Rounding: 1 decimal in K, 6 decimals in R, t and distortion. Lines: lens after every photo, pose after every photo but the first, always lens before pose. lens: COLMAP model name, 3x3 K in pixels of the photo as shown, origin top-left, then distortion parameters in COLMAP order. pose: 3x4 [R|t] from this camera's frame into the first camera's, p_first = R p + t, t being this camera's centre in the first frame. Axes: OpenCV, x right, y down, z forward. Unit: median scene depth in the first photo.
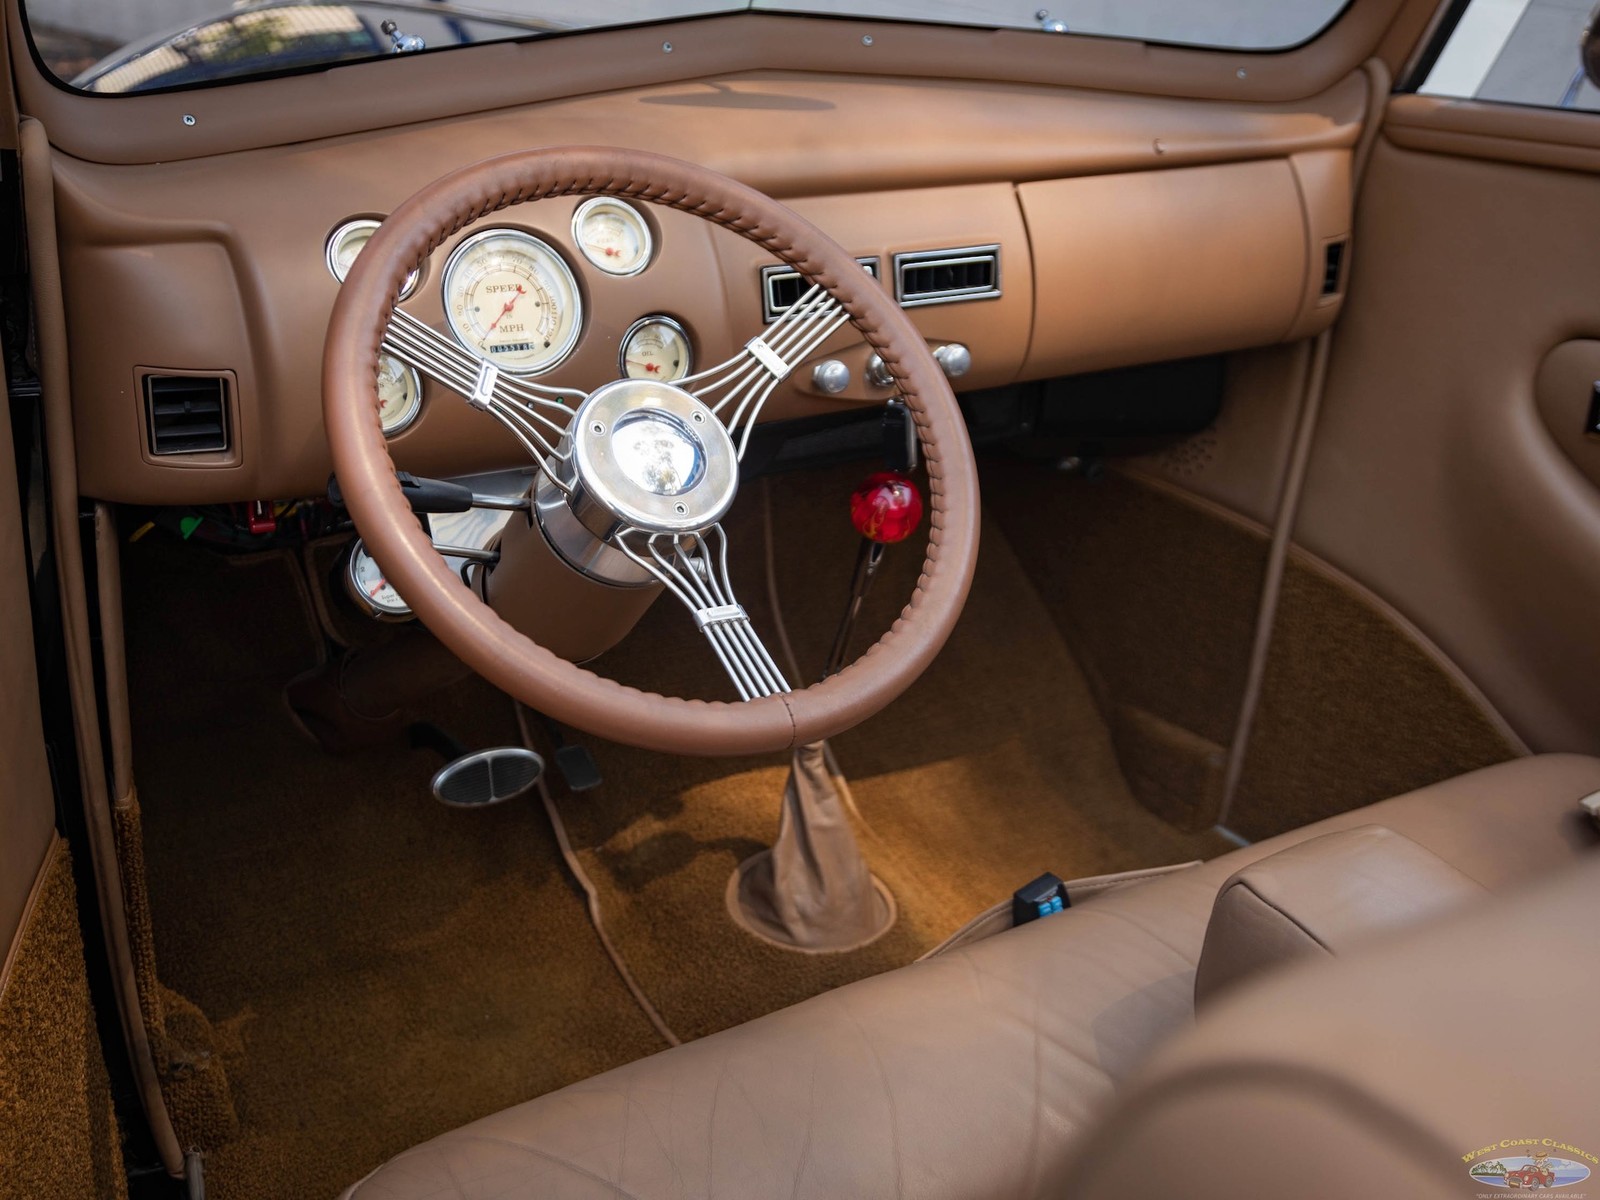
lens RADIAL K [[1759.8, 0, 800.0], [0, 1759.8, 600.0], [0, 0, 1]] dist [0.013704, -0.011575]
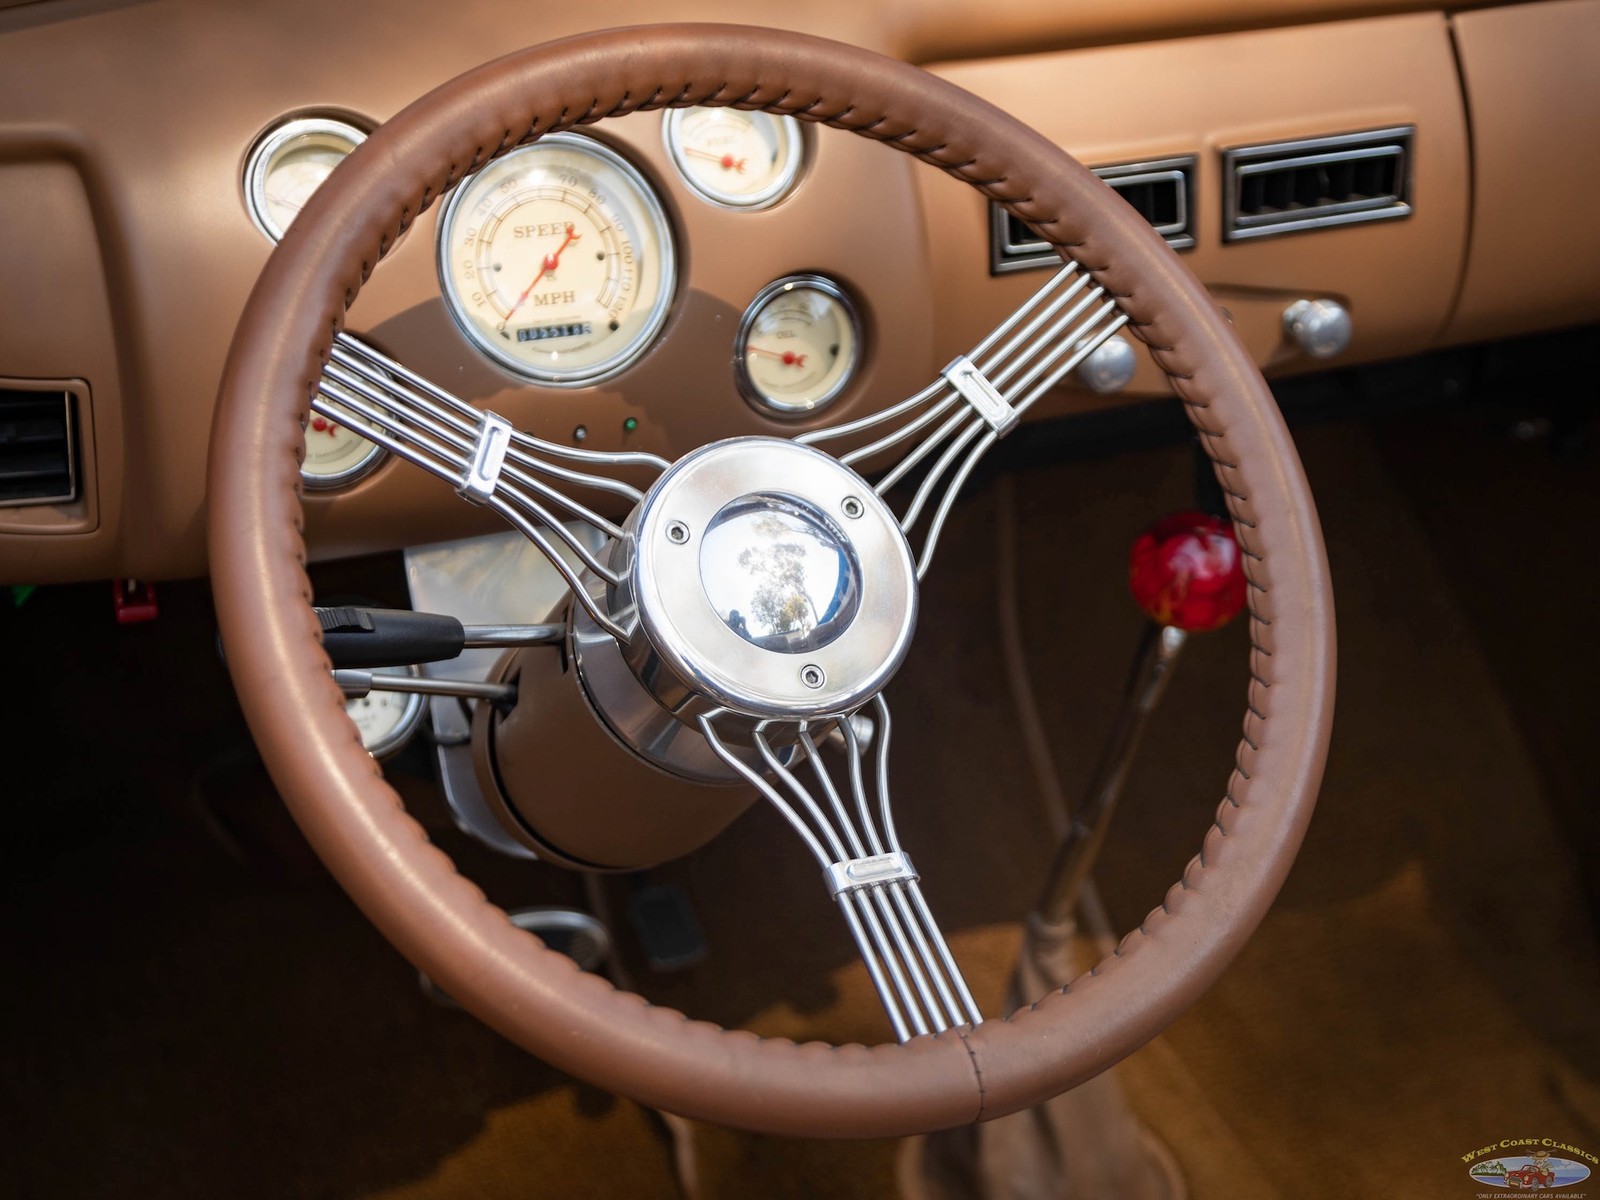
lens RADIAL K [[2872.5, 0, 800.0], [0, 2872.5, 600.0], [0, 0, 1]] dist [0.035739, -0.105561]
pose [[0.993703, 0.048465, -0.101017, 0.021249], [-0.042198, 0.997103, 0.063279, -0.124905], [0.103792, -0.058618, 0.992870, 0.049214]]
